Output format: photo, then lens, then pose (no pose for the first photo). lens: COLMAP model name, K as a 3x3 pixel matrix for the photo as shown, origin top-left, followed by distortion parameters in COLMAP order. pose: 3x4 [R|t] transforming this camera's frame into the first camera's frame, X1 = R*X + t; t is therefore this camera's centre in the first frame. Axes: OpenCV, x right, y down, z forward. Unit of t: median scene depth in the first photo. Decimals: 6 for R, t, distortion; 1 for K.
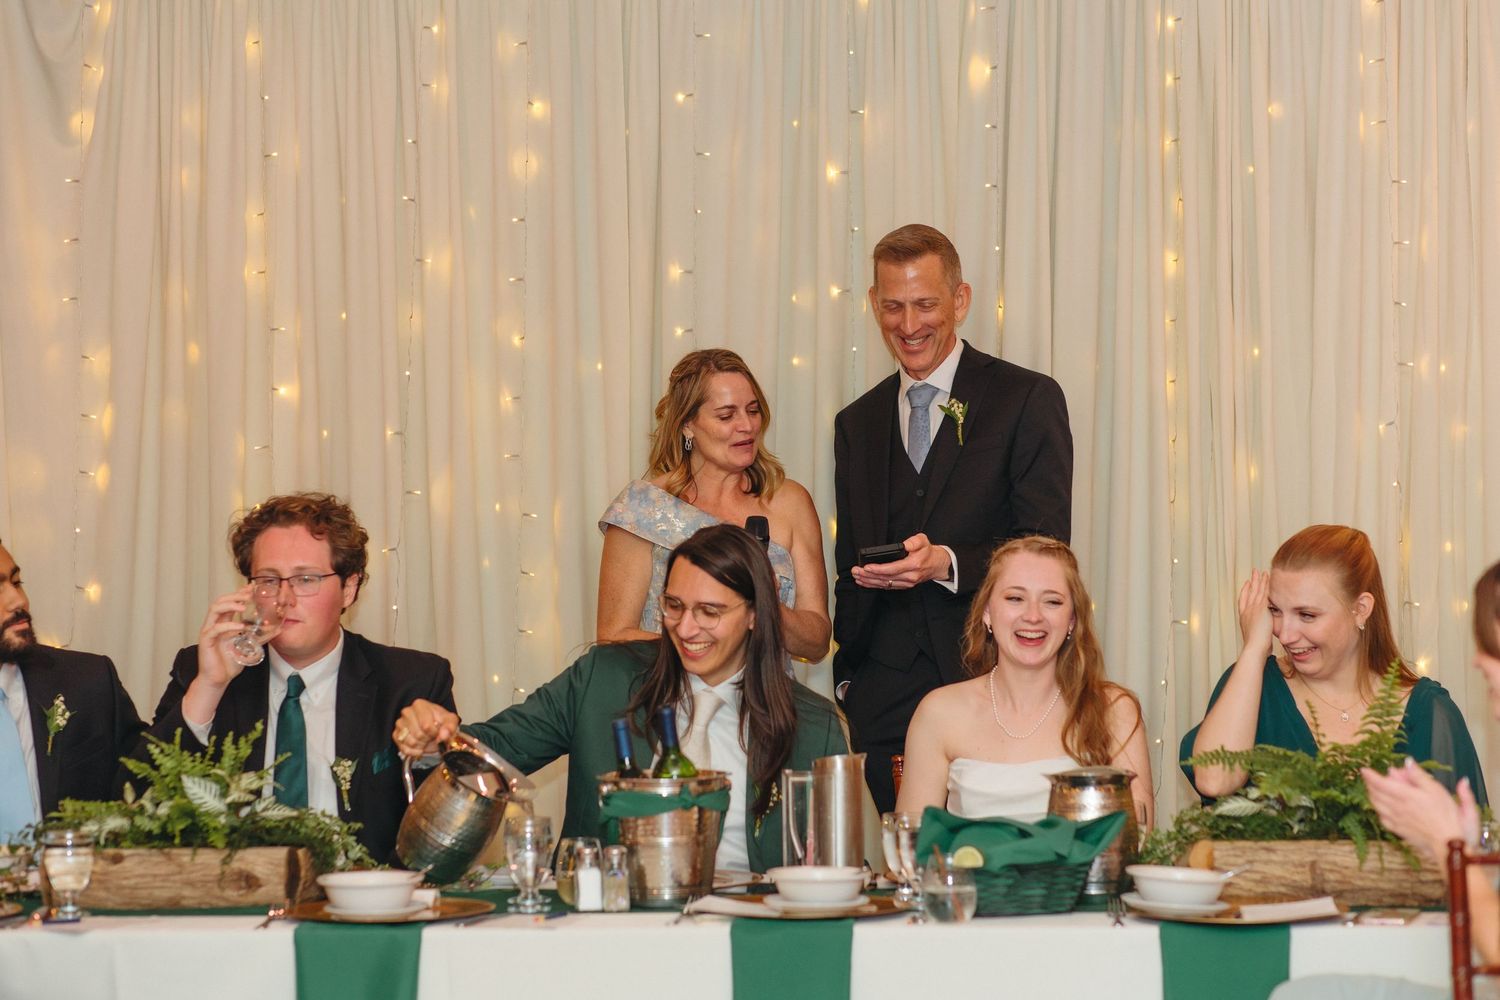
lens RADIAL K [[3666.6, 0, 746.1], [0, 3666.6, 506.0], [0, 0, 1]] dist [0.057208, 0.000000]
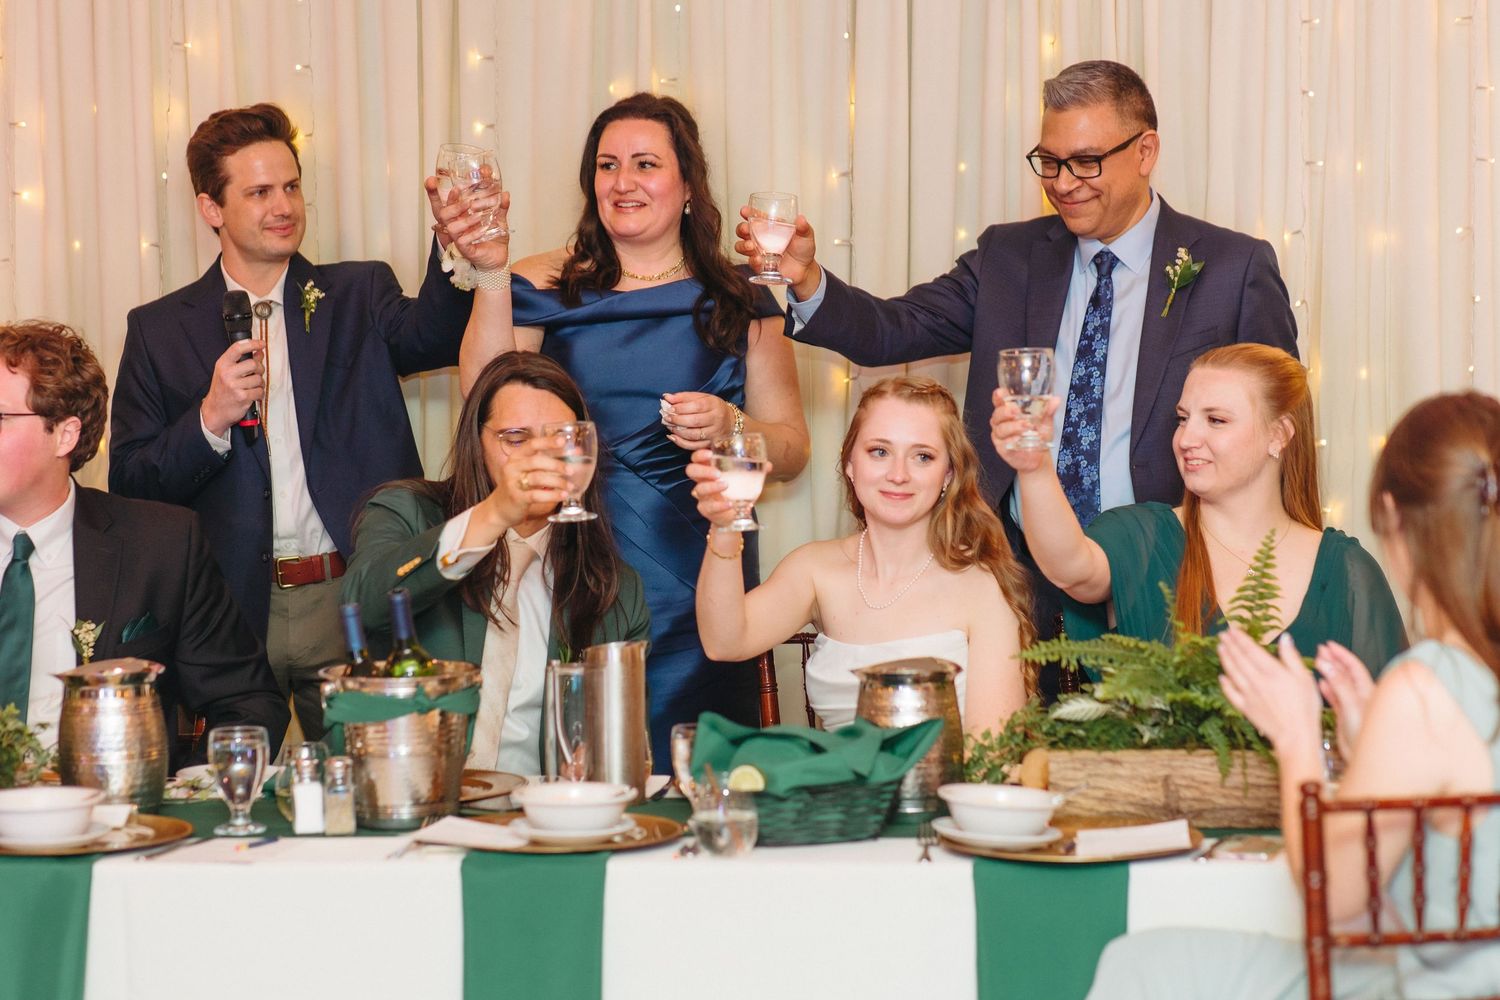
lens RADIAL K [[3666.6, 0, 751.4], [0, 3666.6, 488.5], [0, 0, 1]] dist [0.057208, 0.000000]
pose [[0.999999, -0.001411, -0.000161, 0.058664], [0.001418, 0.998046, 0.062467, -0.020962], [0.000072, -0.062467, 0.998047, 0.163809]]
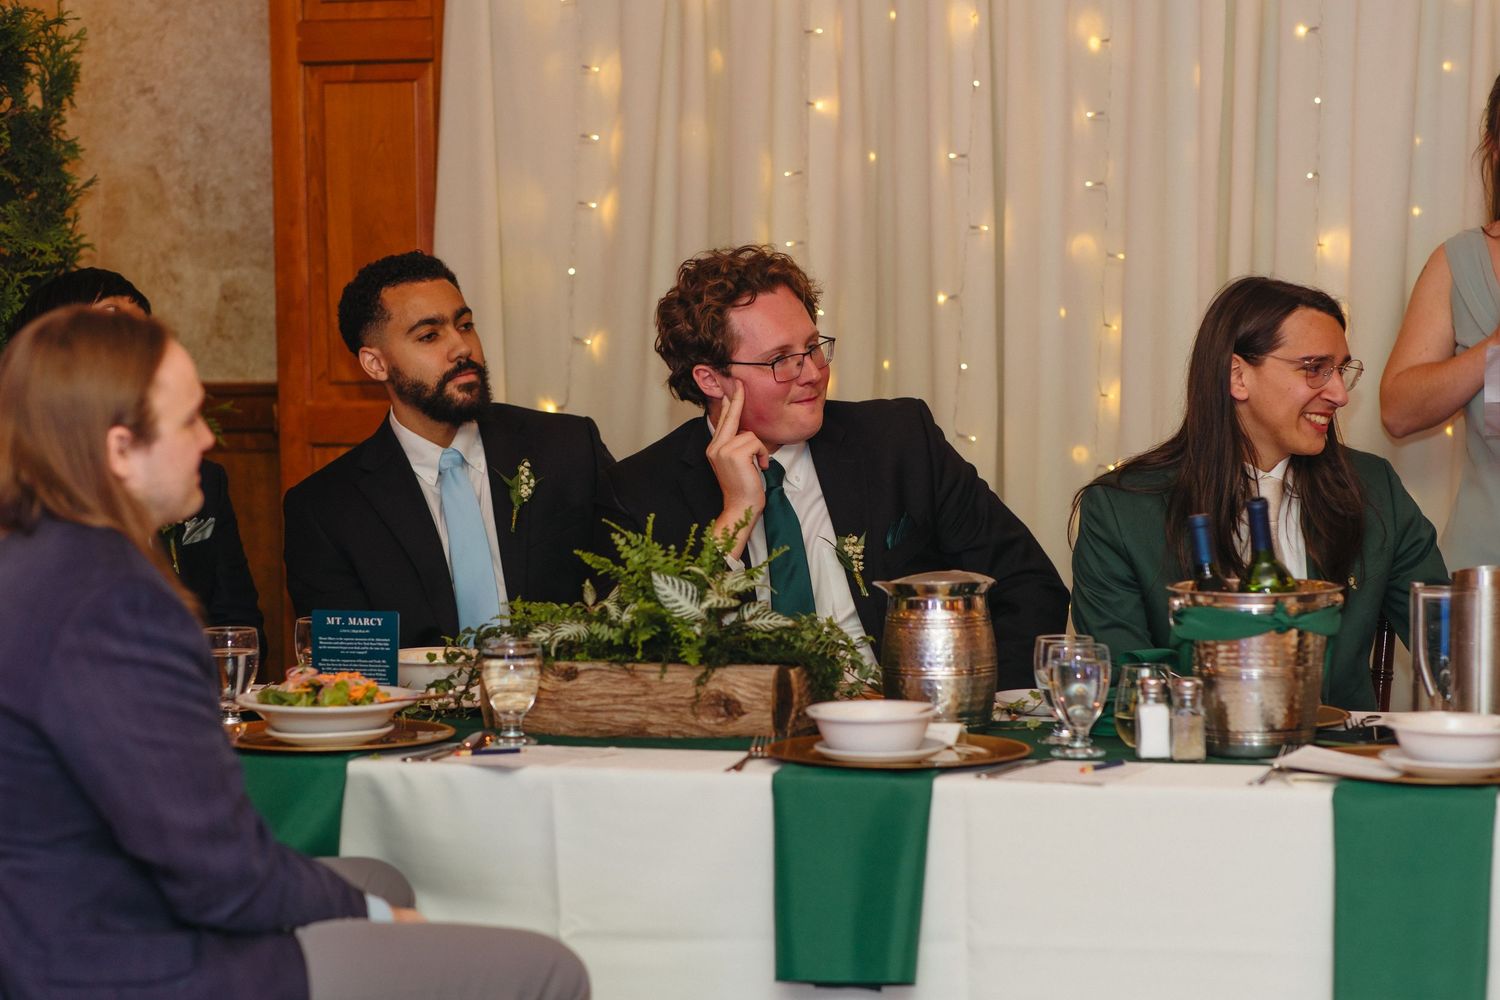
lens RADIAL K [[3666.6, 0, 741.6], [0, 3666.6, 504.8], [0, 0, 1]] dist [0.057208, 0.000000]
pose [[0.983490, 0.017851, -0.180078, 0.010601], [-0.006013, 0.997797, 0.066071, 0.005374], [0.180861, -0.063898, 0.981431, 0.220220]]
